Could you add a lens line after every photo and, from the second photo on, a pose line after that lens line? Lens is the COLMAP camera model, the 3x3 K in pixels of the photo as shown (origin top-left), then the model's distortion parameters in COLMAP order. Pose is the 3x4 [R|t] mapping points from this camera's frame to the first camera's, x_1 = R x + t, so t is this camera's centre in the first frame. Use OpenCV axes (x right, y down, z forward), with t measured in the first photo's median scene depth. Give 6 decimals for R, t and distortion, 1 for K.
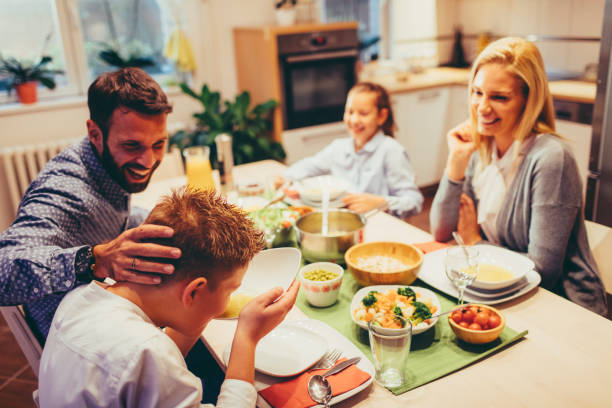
lens RADIAL K [[585.0, 0, 306.8], [0, 585.0, 205.5], [0, 0, 1]] dist [0.005113, 0.000000]
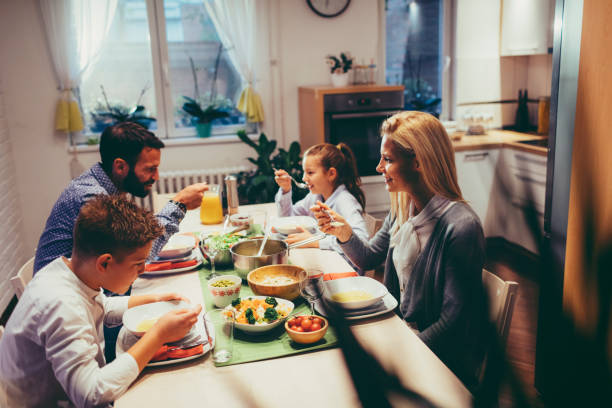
lens RADIAL K [[585.0, 0, 305.8], [0, 585.0, 201.8], [0, 0, 1]] dist [0.005113, 0.000000]
pose [[0.966701, 0.077154, -0.244000, 0.301938], [-0.099022, 0.991972, -0.078647, 0.014252], [0.235973, 0.100190, 0.966581, -0.138991]]
